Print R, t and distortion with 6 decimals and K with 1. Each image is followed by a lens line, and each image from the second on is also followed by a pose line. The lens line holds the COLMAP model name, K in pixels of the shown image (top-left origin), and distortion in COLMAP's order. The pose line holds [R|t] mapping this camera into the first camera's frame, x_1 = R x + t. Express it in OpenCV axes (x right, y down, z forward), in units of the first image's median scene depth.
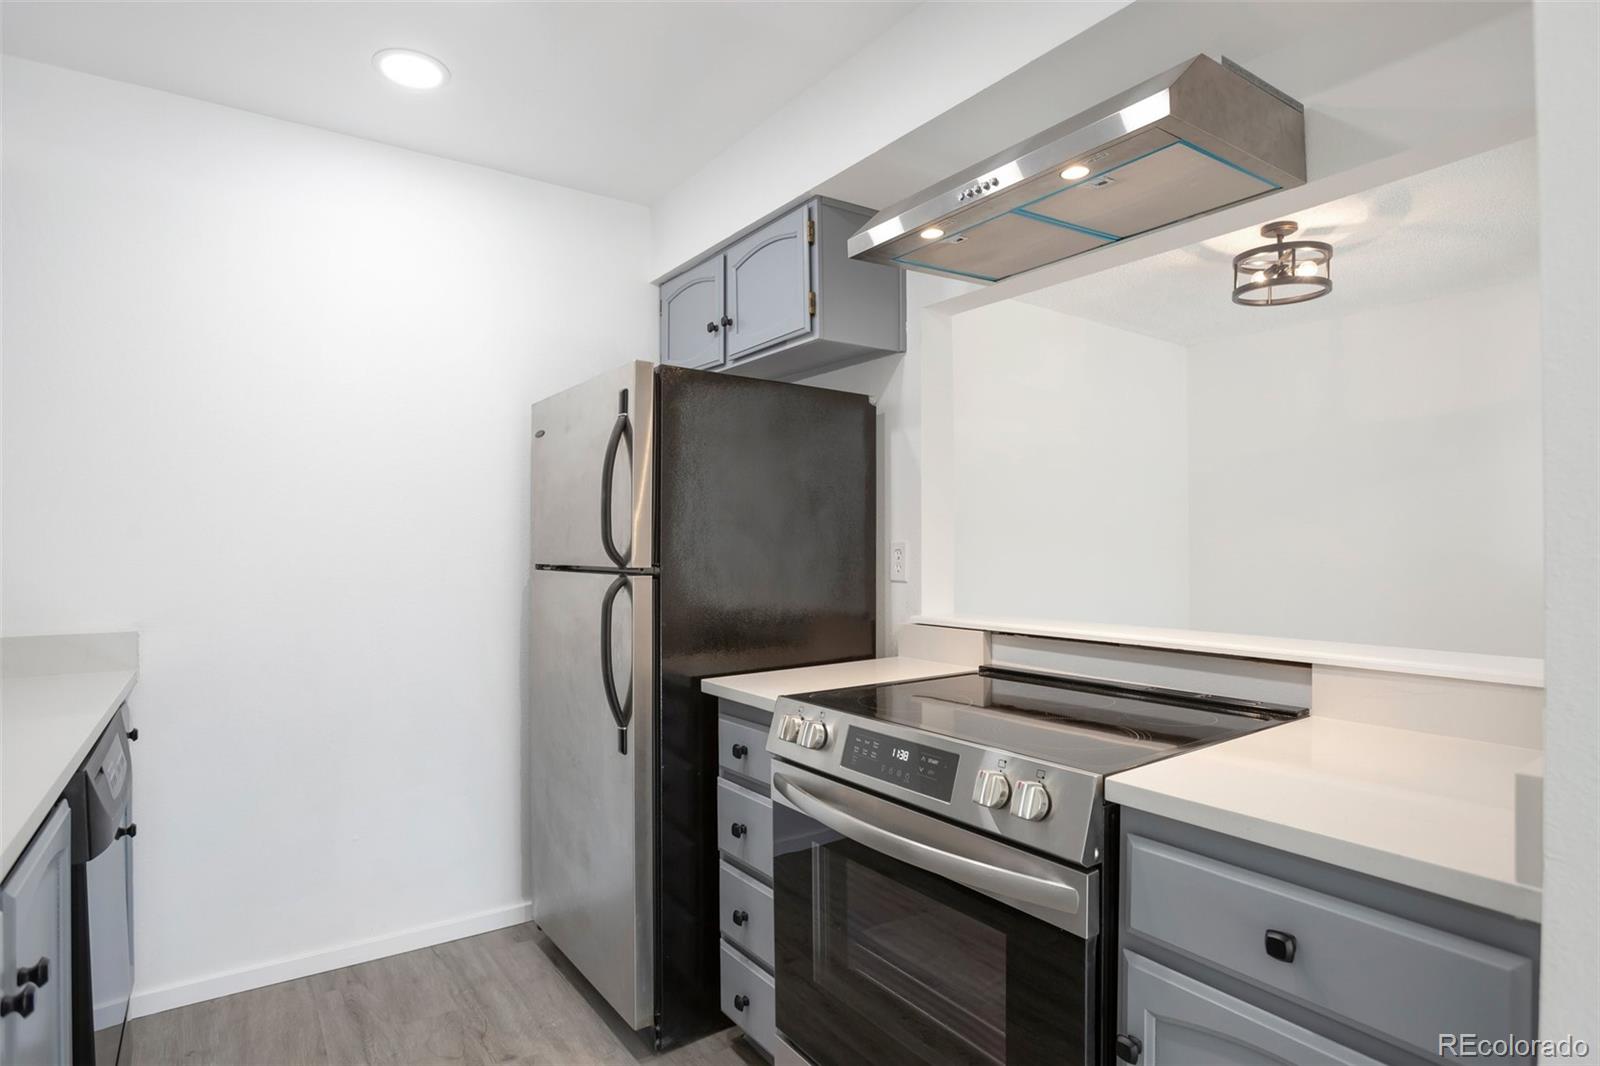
lens RADIAL K [[829.7, 0, 774.5], [0, 829.7, 533.5], [0, 0, 1]] dist [-0.083022, 0.041839]
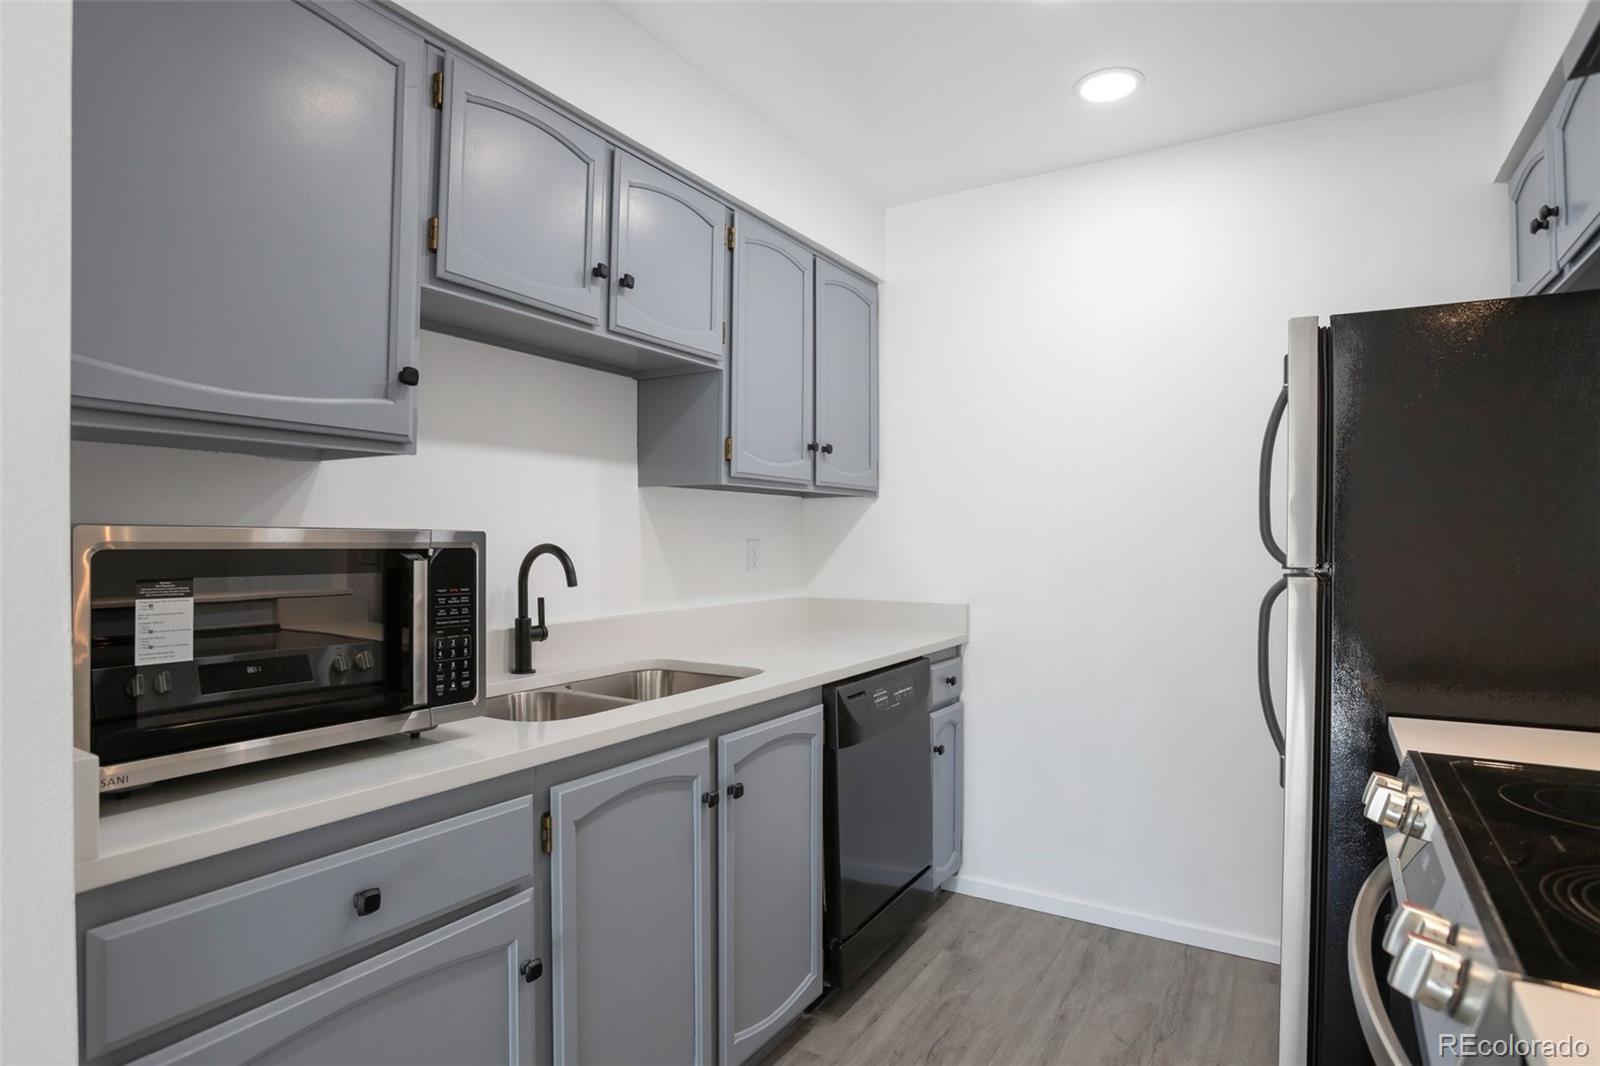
lens RADIAL K [[829.7, 0, 774.5], [0, 829.7, 533.5], [0, 0, 1]] dist [-0.083022, 0.041839]
pose [[0.390040, -0.003662, -0.920791, 0.363626], [0.010439, 0.999945, 0.000445, 0.001086], [0.920739, -0.009786, 0.390057, 0.193623]]
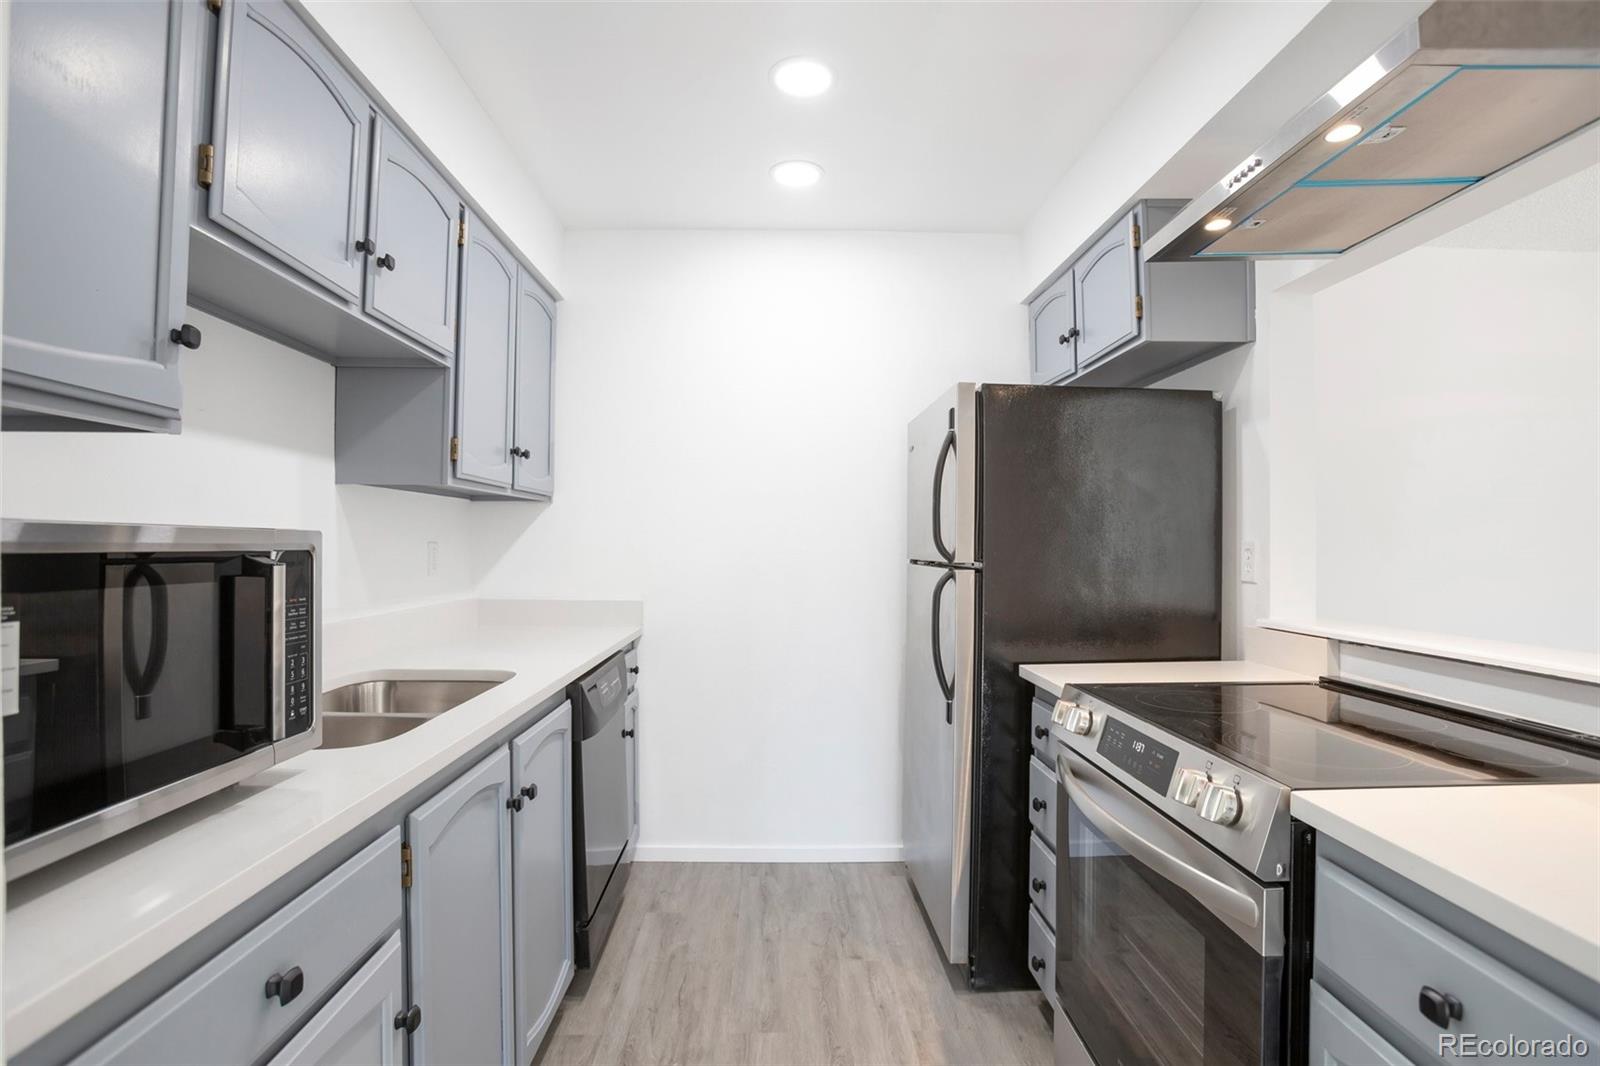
lens RADIAL K [[761.2, 0, 766.0], [0, 761.2, 536.0], [0, 0, 1]] dist [-0.071335, 0.020766]
pose [[0.823215, -0.001148, -0.567729, 0.201542], [0.002917, 0.999993, 0.002207, 0.000587], [0.567722, -0.003473, 0.823213, -0.021130]]
